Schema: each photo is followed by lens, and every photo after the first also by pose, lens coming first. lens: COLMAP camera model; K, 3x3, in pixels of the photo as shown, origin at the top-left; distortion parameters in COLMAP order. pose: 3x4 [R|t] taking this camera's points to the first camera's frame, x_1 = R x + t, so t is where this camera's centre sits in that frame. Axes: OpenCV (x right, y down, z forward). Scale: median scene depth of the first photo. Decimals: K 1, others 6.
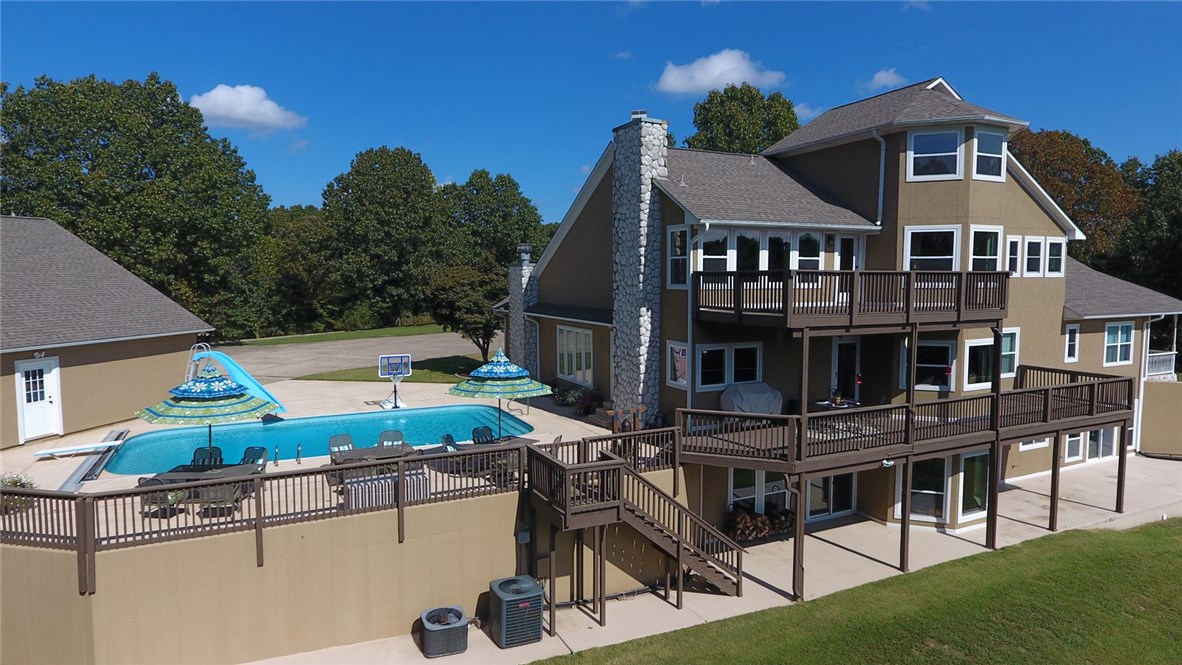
lens RADIAL K [[707.3, 0, 590.4], [0, 707.3, 326.8], [0, 0, 1]] dist [-0.001246, 0.000092]
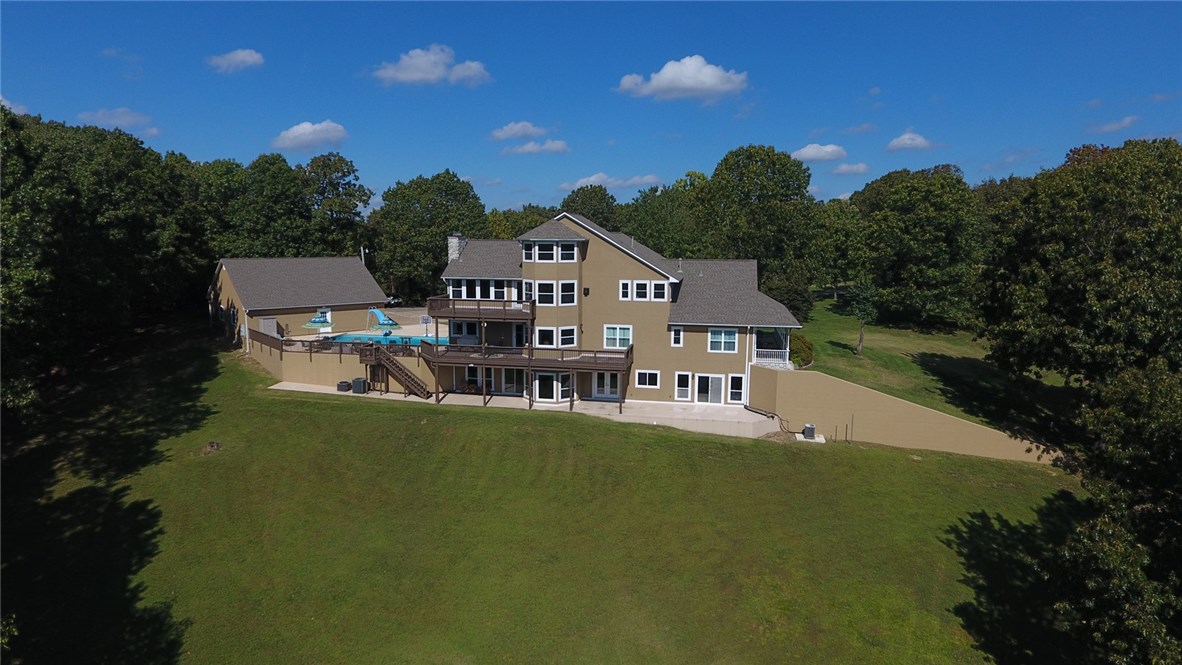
lens RADIAL K [[707.3, 0, 587.6], [0, 707.3, 335.5], [0, 0, 1]] dist [-0.001246, 0.000092]
pose [[0.785530, 0.092731, -0.611836, 1.727857], [-0.050325, 0.995007, 0.086193, -0.136613], [0.616773, -0.036916, 0.786275, -0.660979]]
